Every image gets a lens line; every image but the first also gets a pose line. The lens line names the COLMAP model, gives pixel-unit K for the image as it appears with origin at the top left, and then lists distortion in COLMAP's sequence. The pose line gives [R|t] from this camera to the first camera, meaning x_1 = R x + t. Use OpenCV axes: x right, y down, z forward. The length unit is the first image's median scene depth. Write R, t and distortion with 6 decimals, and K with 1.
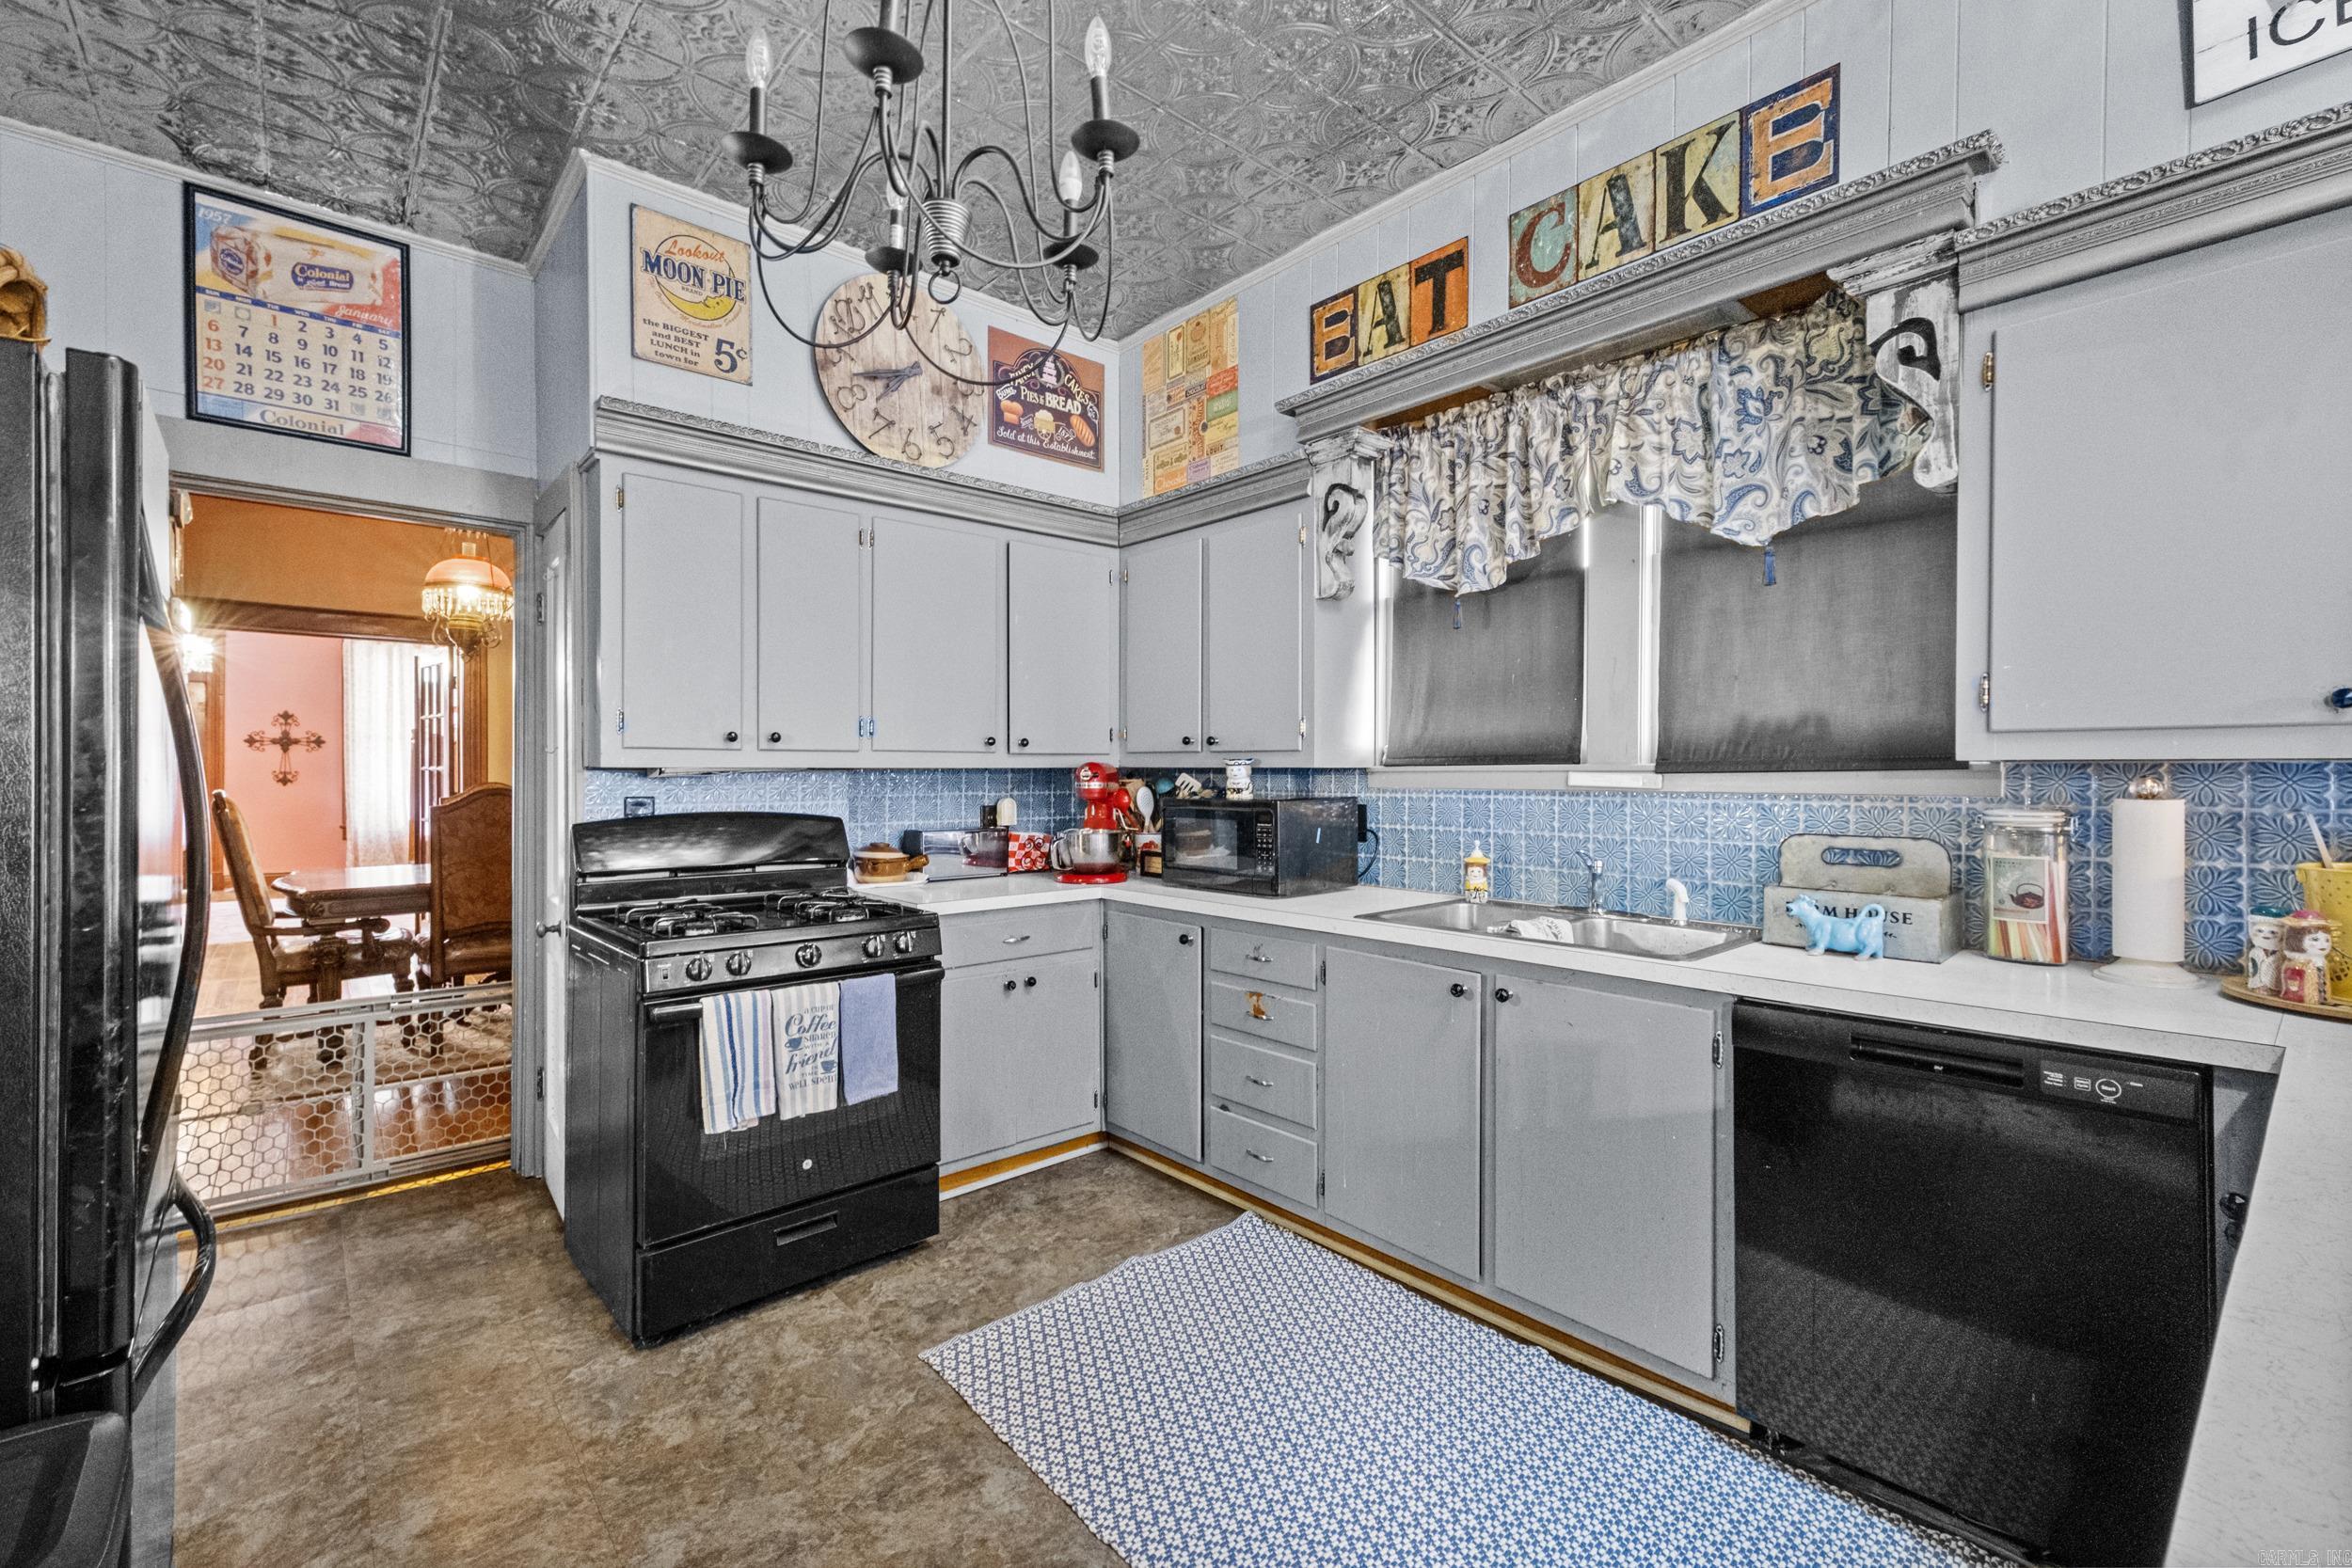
lens RADIAL K [[1012.1, 0, 1112.5], [0, 1012.1, 775.9], [0, 0, 1]] dist [0.003500, 0.000527]
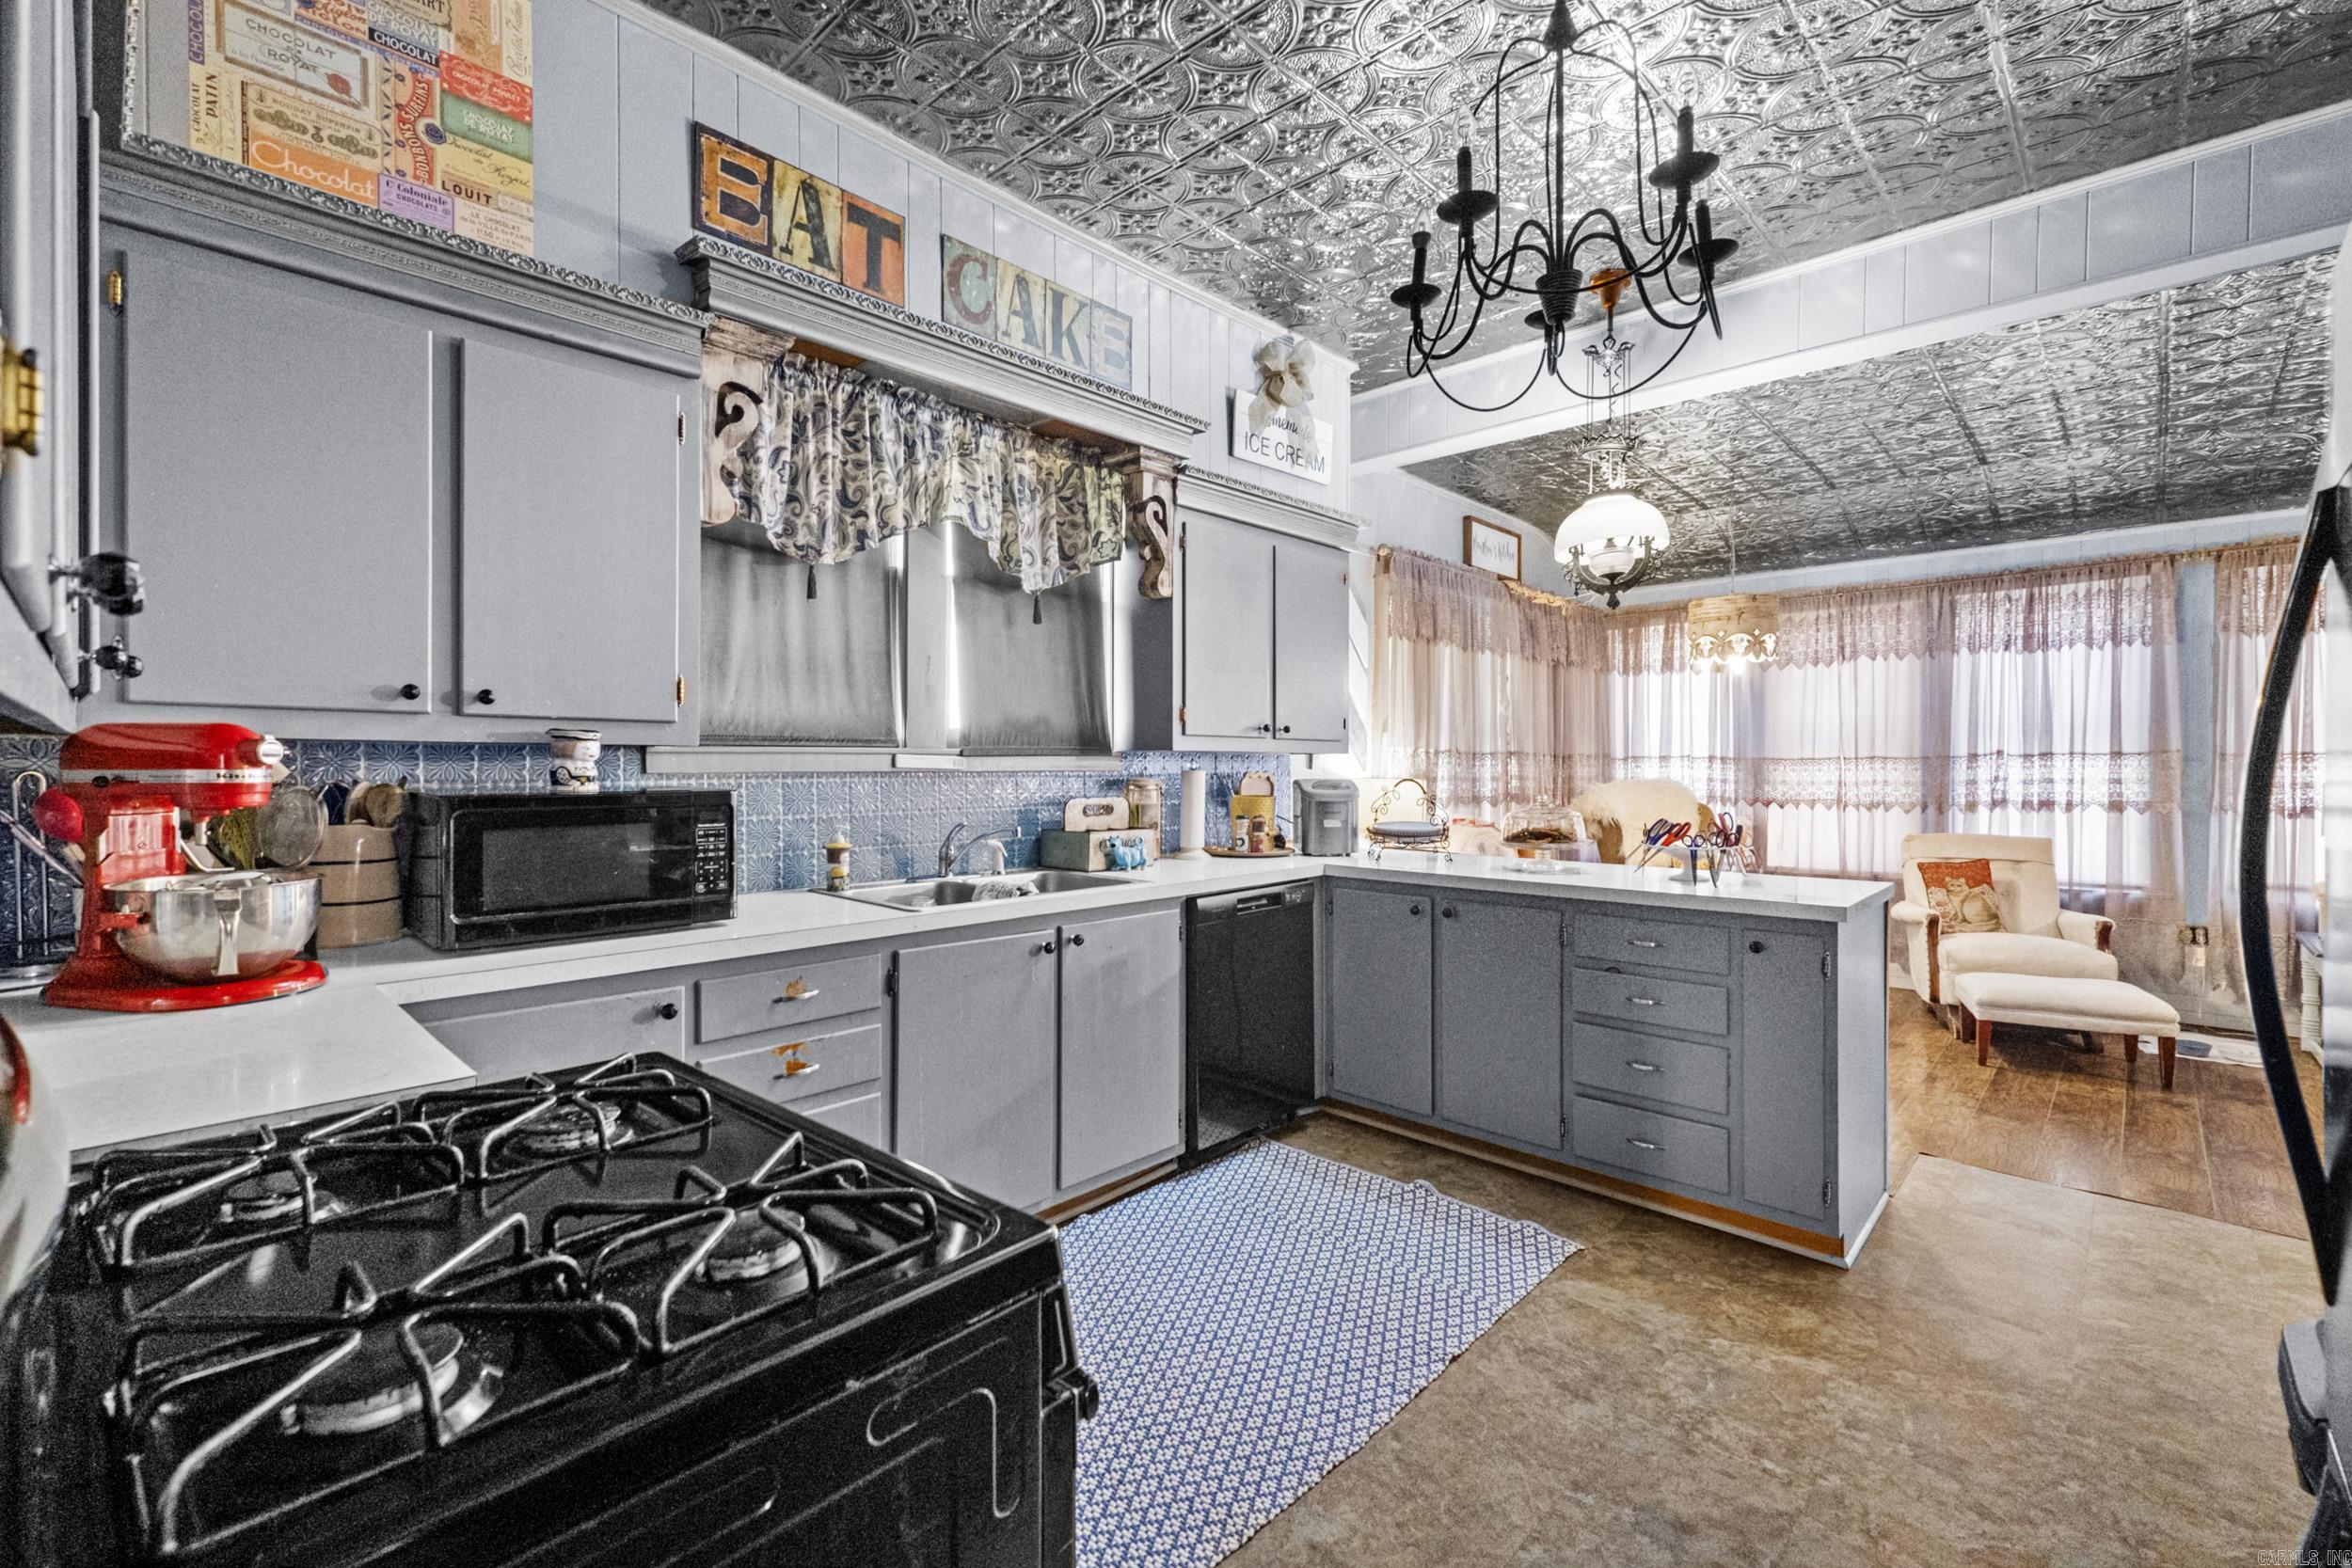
lens RADIAL K [[1012.1, 0, 1214.2], [0, 1012.1, 772.6], [0, 0, 1]] dist [0.003500, 0.000527]
pose [[-0.151569, -0.012659, 0.988366, -0.673555], [-0.000860, 0.999919, 0.012675, 0.001351], [-0.988446, 0.001071, -0.151567, 0.831044]]
